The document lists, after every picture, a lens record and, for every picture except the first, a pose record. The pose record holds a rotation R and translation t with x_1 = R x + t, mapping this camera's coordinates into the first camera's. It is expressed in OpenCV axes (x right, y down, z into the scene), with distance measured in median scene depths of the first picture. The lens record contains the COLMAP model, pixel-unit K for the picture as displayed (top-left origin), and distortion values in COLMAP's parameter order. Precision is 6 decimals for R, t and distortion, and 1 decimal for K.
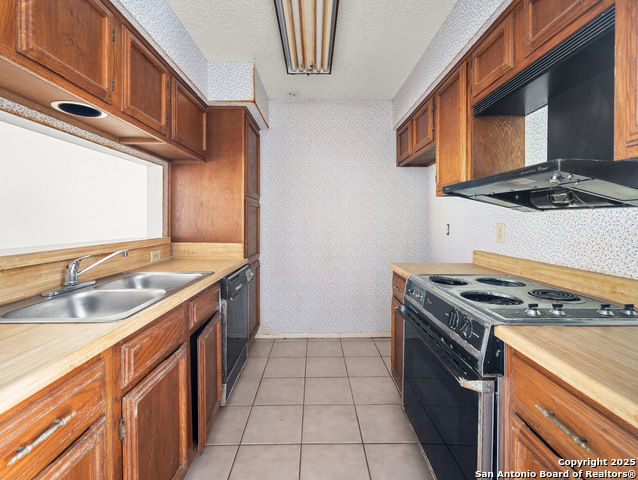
lens RADIAL K [[287.6, 0, 320.5], [0, 287.6, 227.1], [0, 0, 1]] dist [-0.001384, 0.000246]
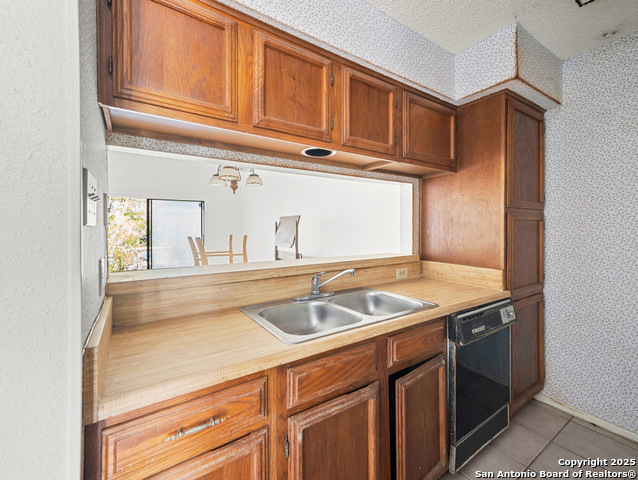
lens RADIAL K [[284.0, 0, 321.6], [0, 284.0, 231.9], [0, 0, 1]] dist [0.010191, 0.000404]
pose [[0.552495, 0.009233, -0.833465, 0.139994], [-0.016075, 0.999871, 0.000421, -0.054909], [0.833361, 0.013165, 0.552572, 0.269864]]
